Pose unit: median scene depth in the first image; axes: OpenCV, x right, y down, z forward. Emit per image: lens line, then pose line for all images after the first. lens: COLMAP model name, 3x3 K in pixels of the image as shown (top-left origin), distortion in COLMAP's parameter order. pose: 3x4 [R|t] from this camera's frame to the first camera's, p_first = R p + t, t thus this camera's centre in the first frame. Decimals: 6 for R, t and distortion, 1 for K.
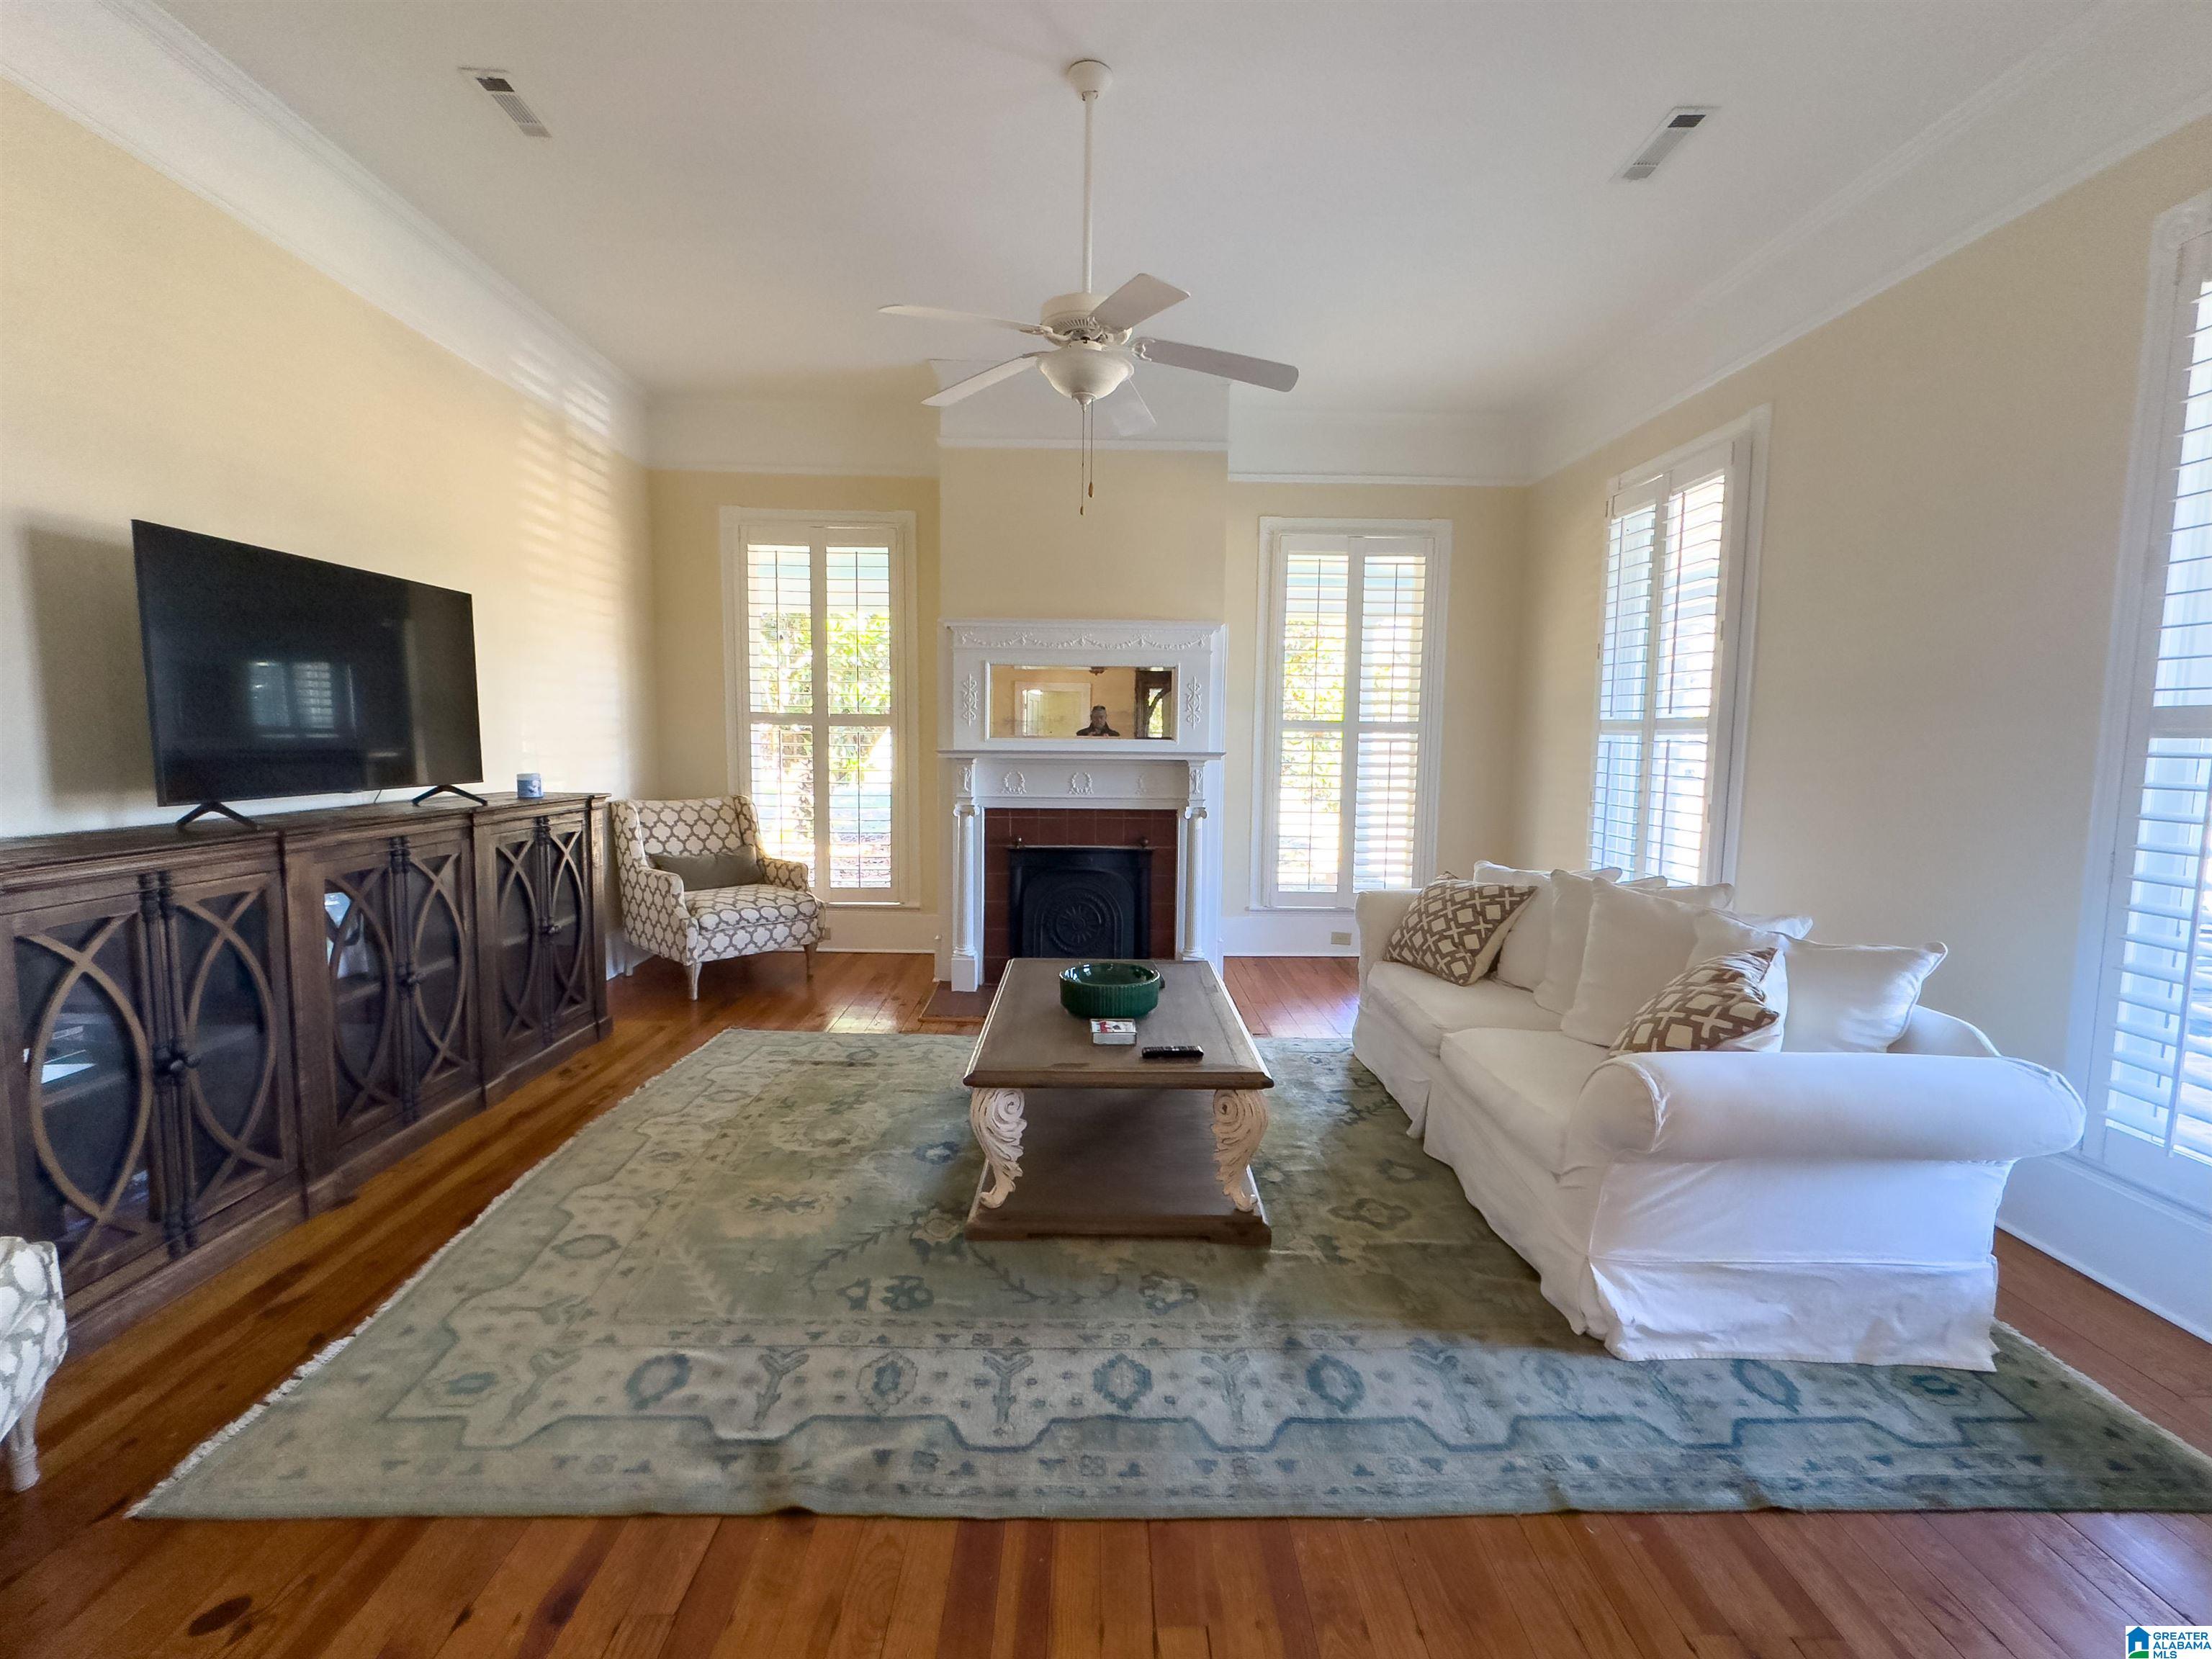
lens RADIAL K [[957.2, 0, 1104.3], [0, 957.2, 823.8], [0, 0, 1]] dist [0.001994, -0.000723]
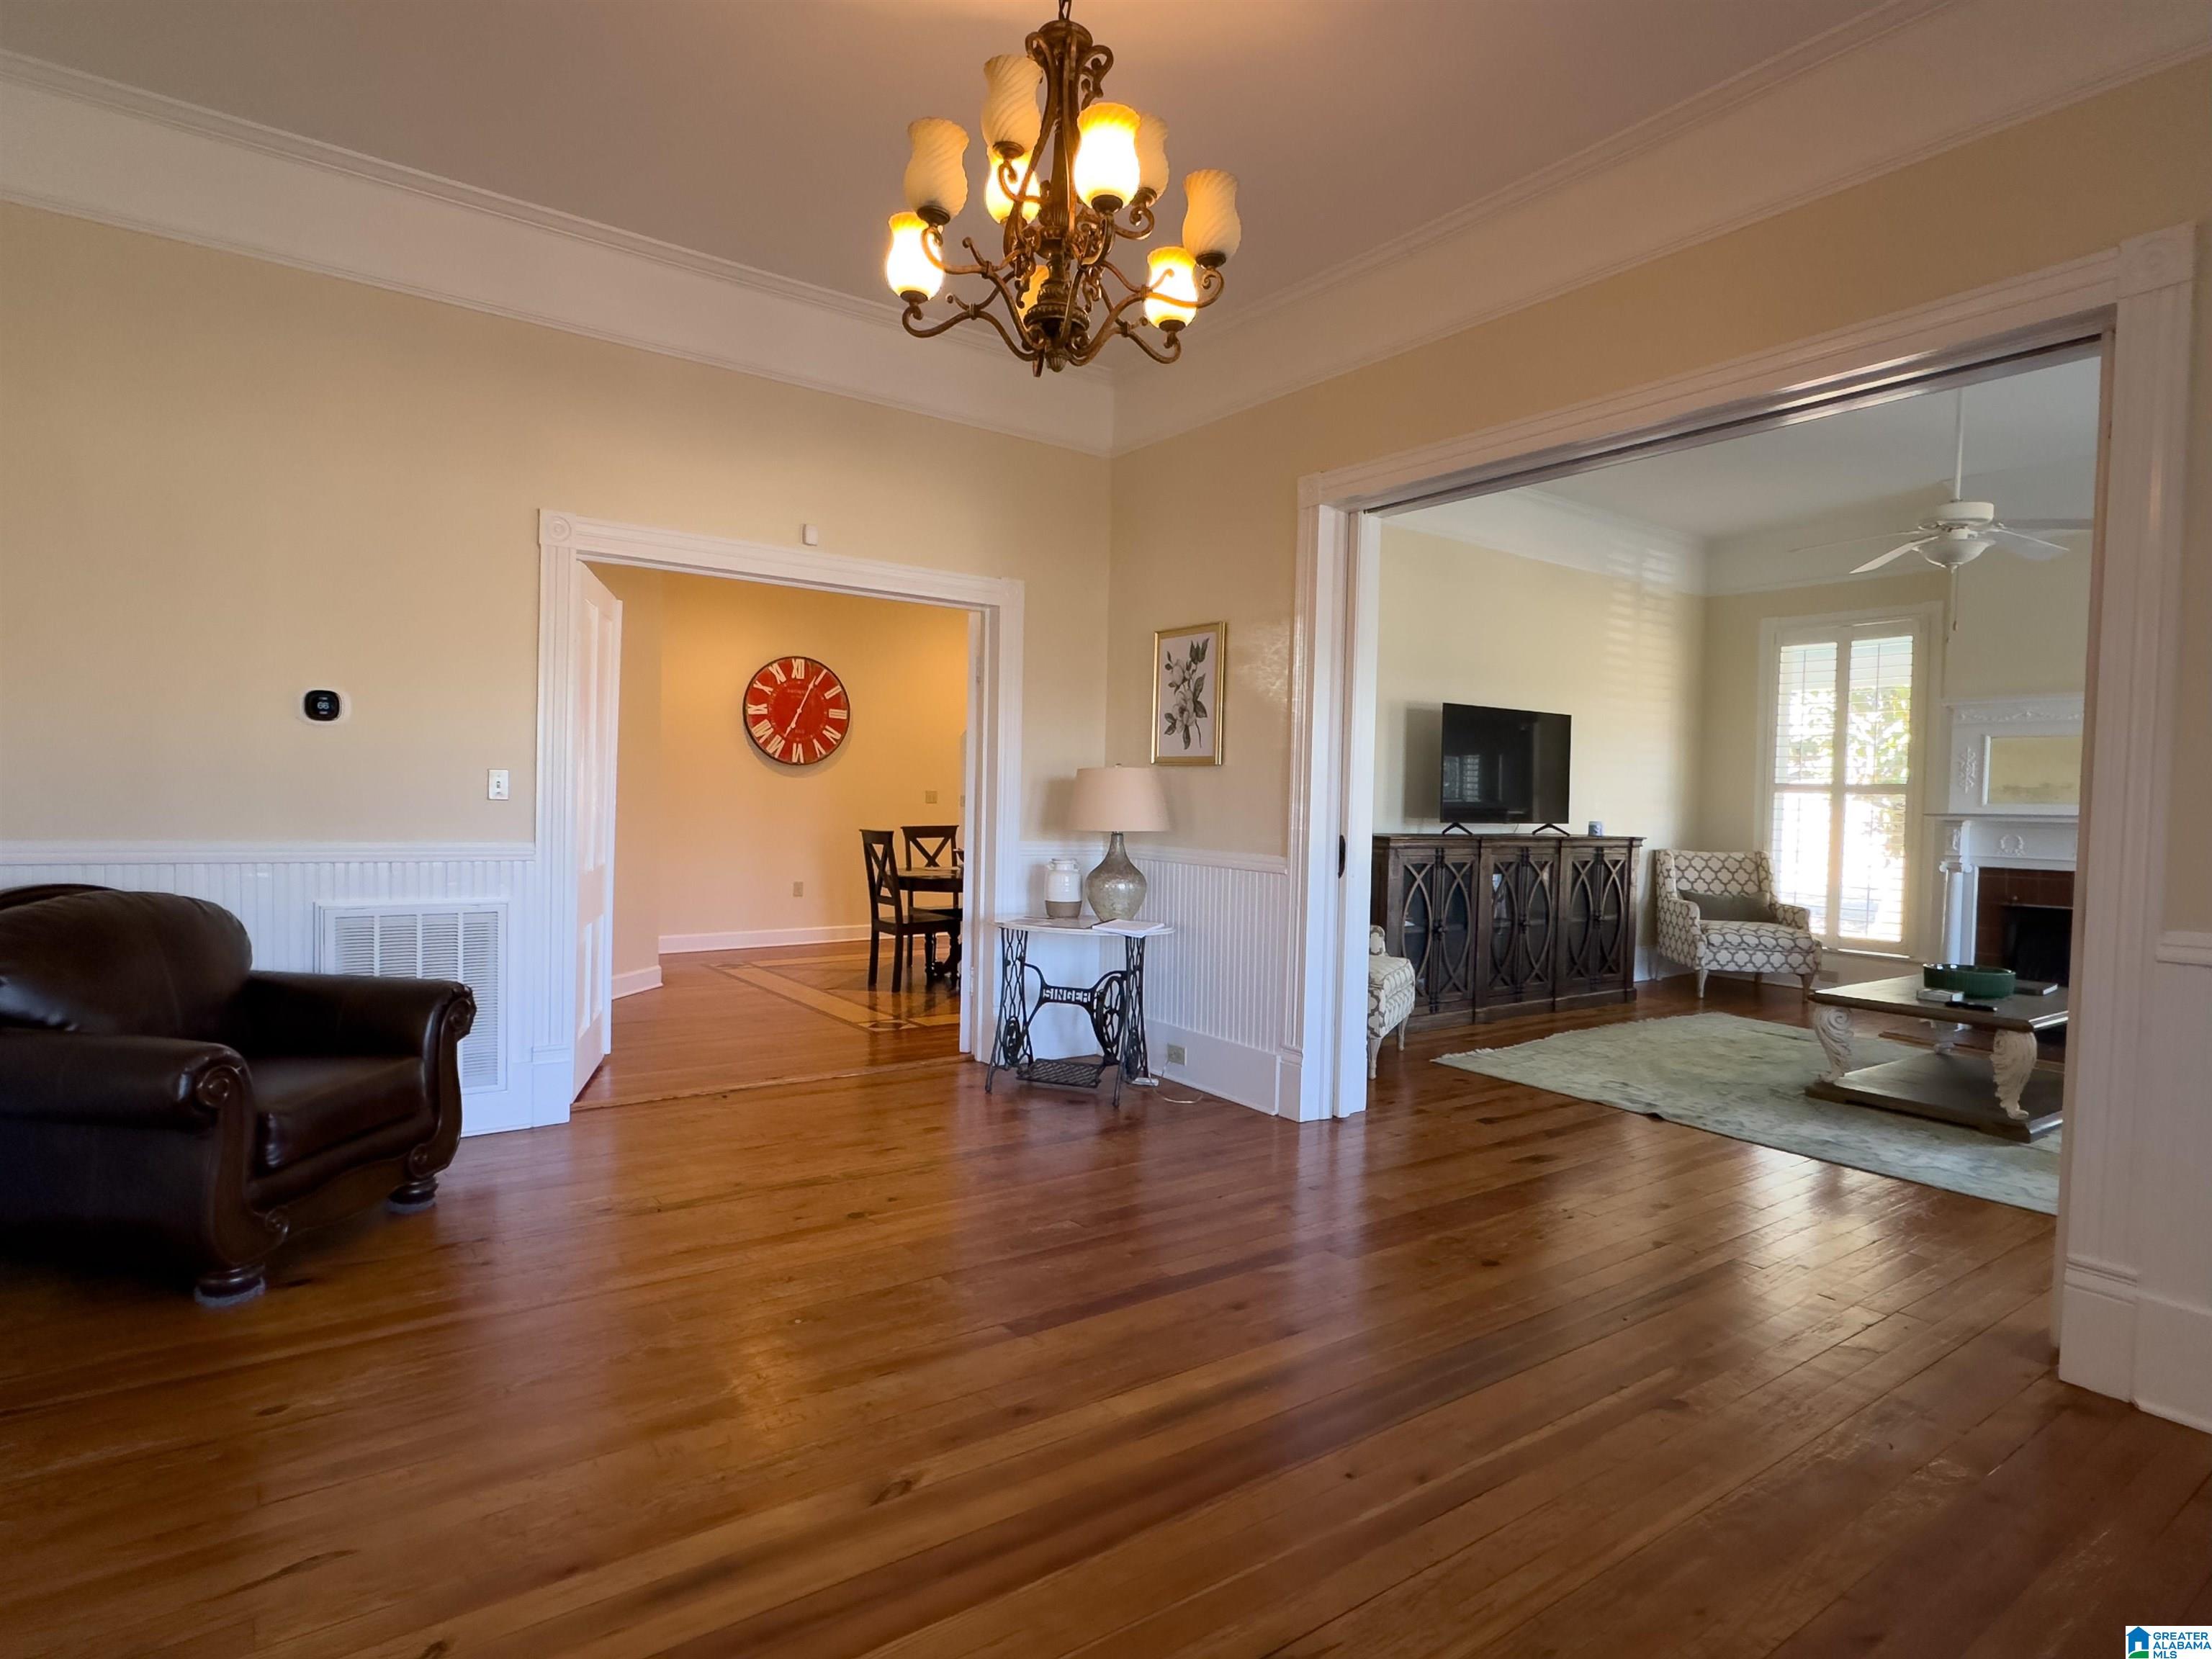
lens RADIAL K [[1162.2, 0, 1105.6], [0, 1162.2, 836.2], [0, 0, 1]] dist [-0.005030, -0.000333]
pose [[0.566864, 0.026389, -0.823388, 0.588408], [-0.090166, 0.995470, -0.030172, 0.115857], [0.818862, 0.091345, 0.566675, -0.846433]]
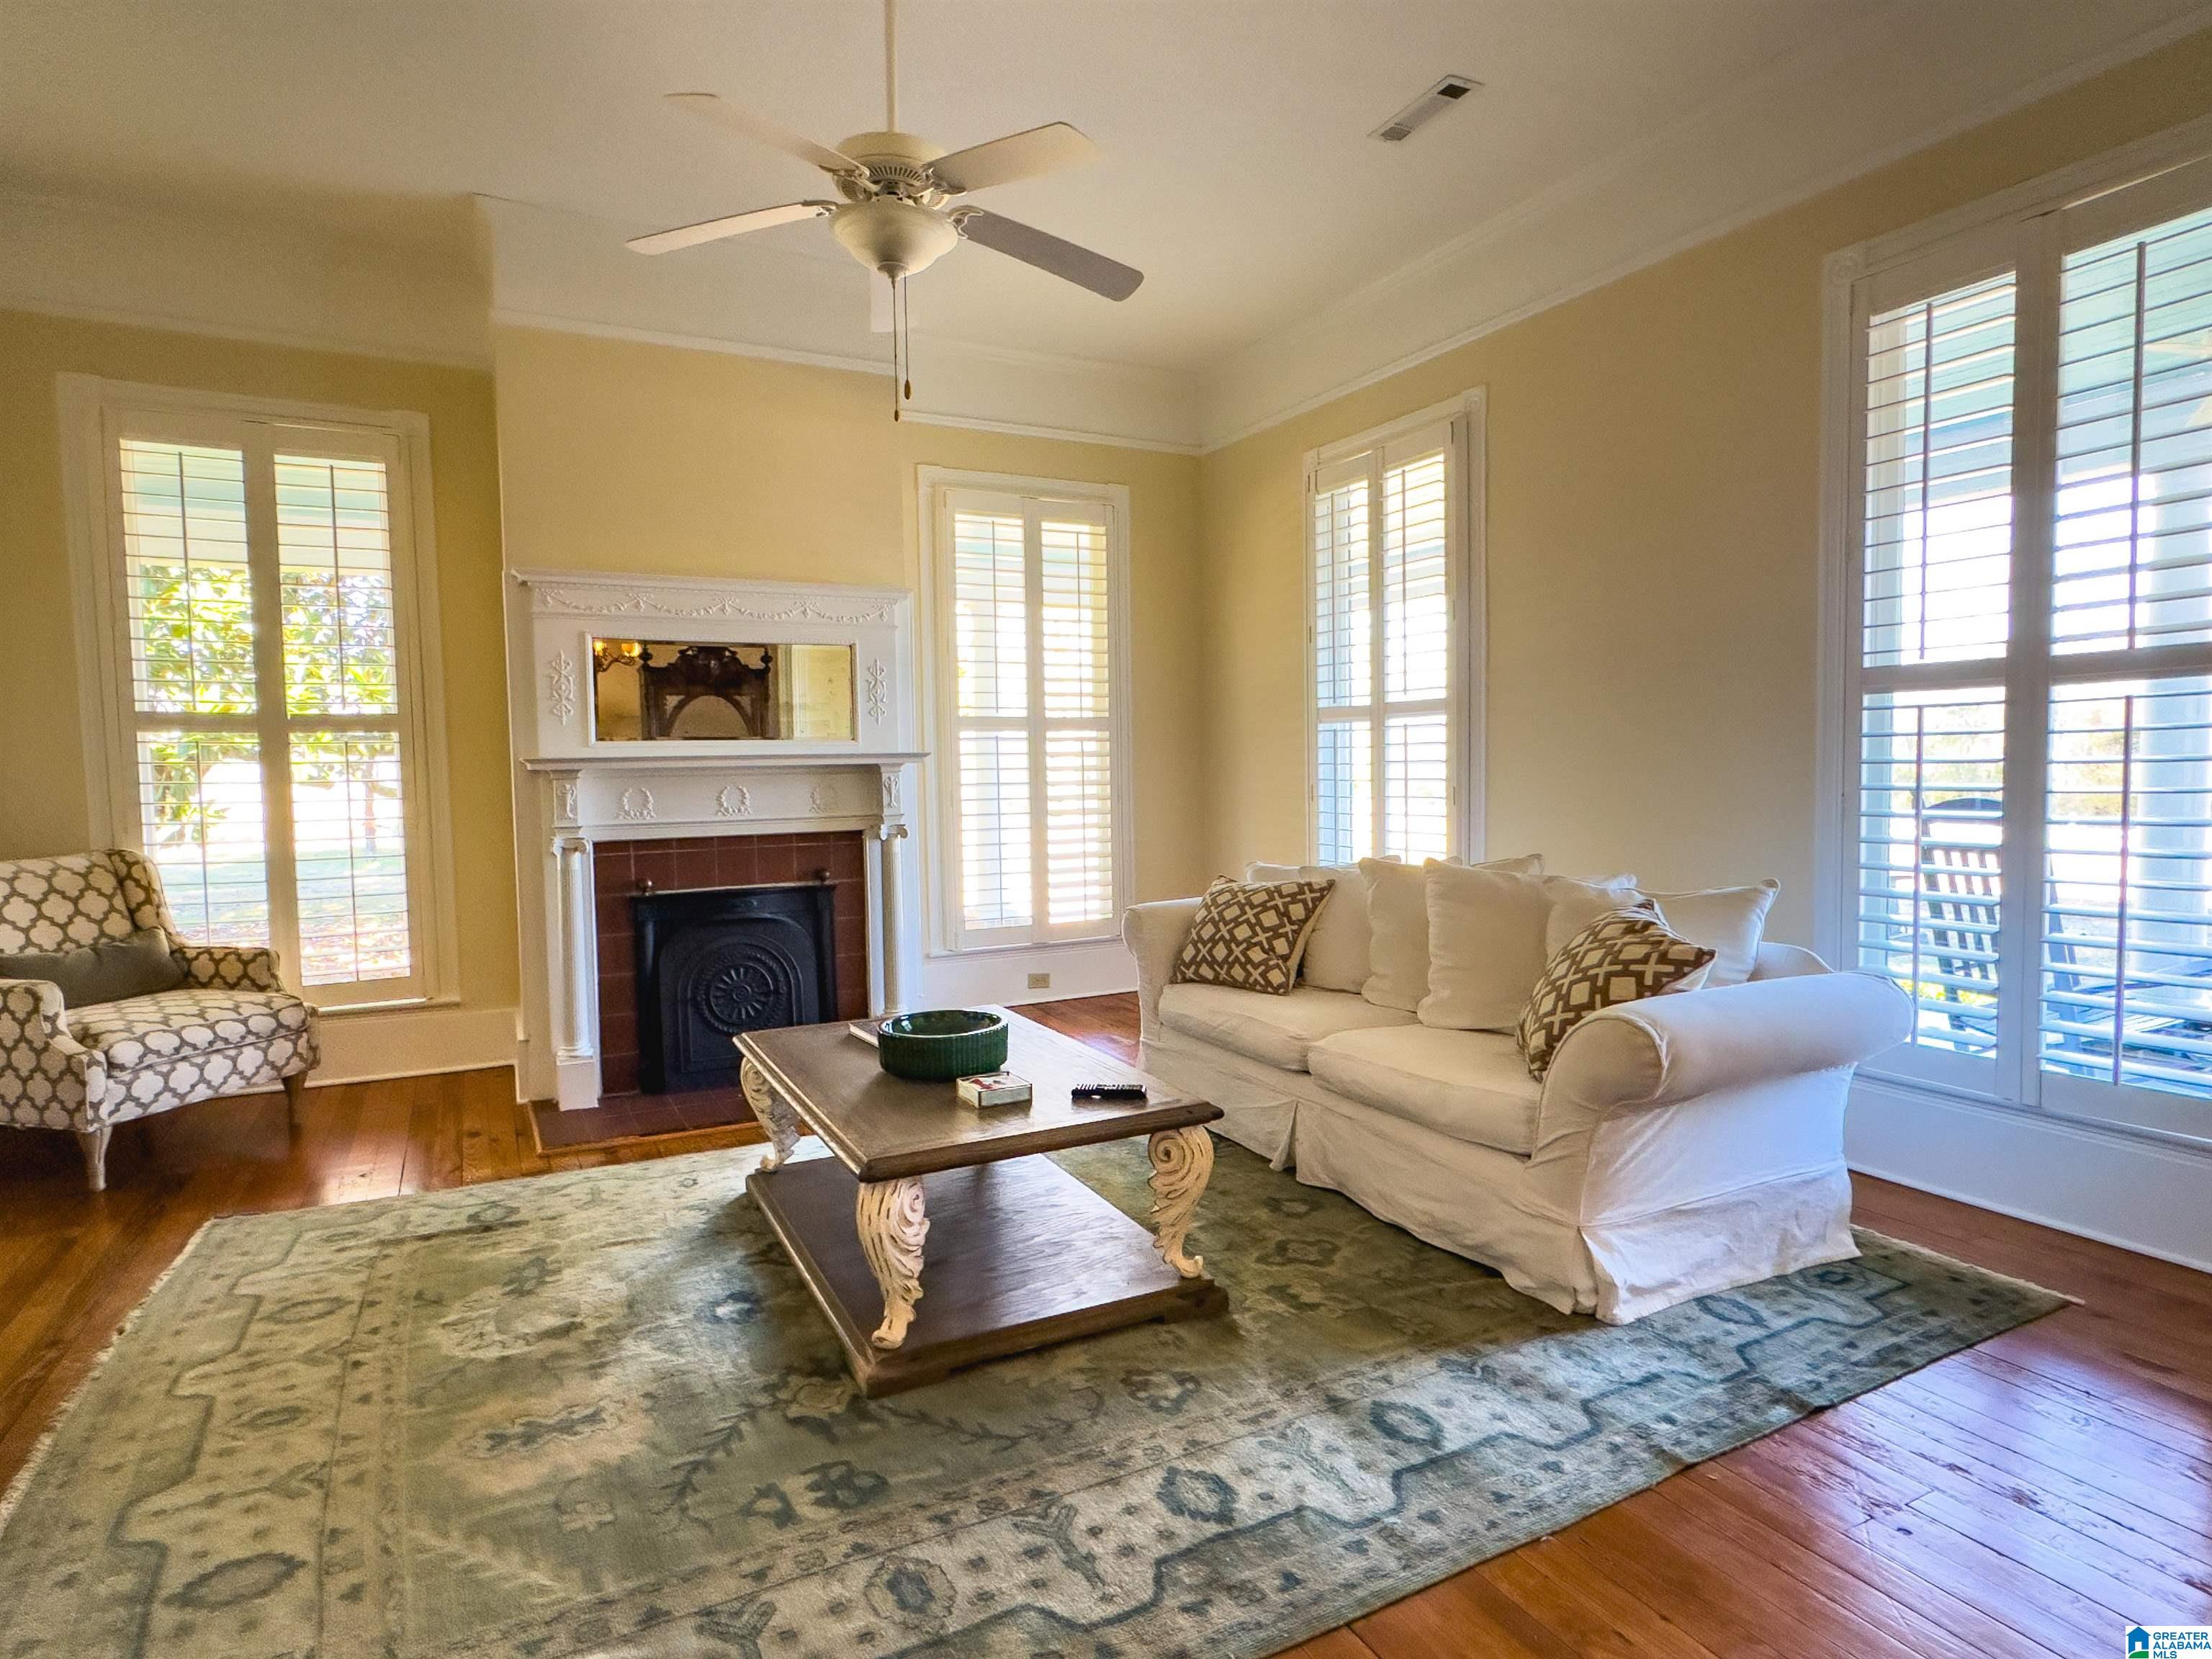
lens RADIAL K [[1206.9, 0, 1104.7], [0, 1206.9, 828.0], [0, 0, 1]] dist [0.004063, -0.004635]
pose [[0.893323, -0.051042, 0.446507, -0.271174], [0.069155, 0.997309, -0.024352, 0.030753], [-0.444062, 0.052632, 0.894449, 0.066917]]
